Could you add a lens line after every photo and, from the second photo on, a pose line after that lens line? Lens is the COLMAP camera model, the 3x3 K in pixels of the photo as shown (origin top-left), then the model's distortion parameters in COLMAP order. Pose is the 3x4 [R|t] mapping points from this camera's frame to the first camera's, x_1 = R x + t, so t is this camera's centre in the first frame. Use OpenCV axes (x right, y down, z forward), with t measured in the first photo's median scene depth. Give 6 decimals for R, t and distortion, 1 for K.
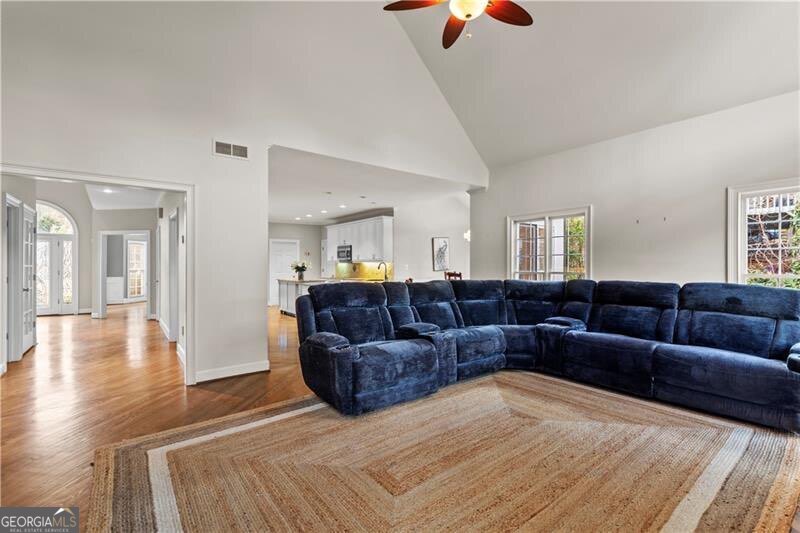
lens RADIAL K [[356.5, 0, 395.9], [0, 356.5, 265.9], [0, 0, 1]] dist [0.000154, -0.000243]
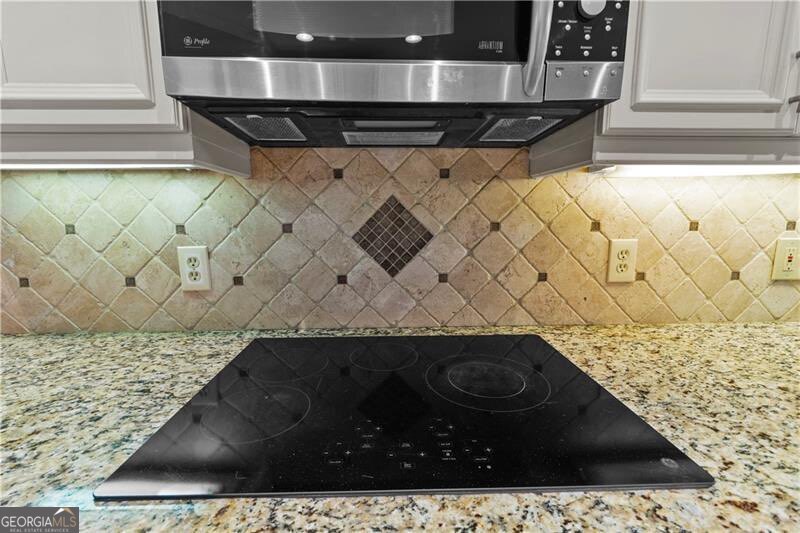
lens RADIAL K [[346.0, 0, 400.0], [0, 346.0, 266.5], [0, 0, 1]] dist [0.000361, -0.000058]
pose [[0.583470, -0.123587, 0.802676, -0.216779], [0.004196, 0.988799, 0.149194, 0.001567], [-0.812123, -0.083682, 0.577454, 1.078134]]
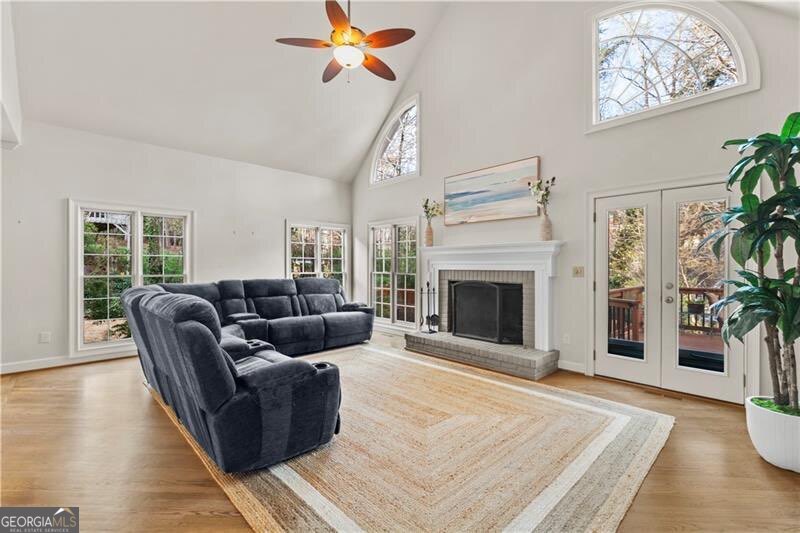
lens RADIAL K [[356.5, 0, 395.9], [0, 356.5, 265.9], [0, 0, 1]] dist [0.000154, -0.000243]
pose [[-0.107511, 0.005273, 0.994190, -0.318406], [0.005412, 0.999974, -0.004719, 0.001073], [-0.994189, 0.004873, -0.107537, 0.295981]]
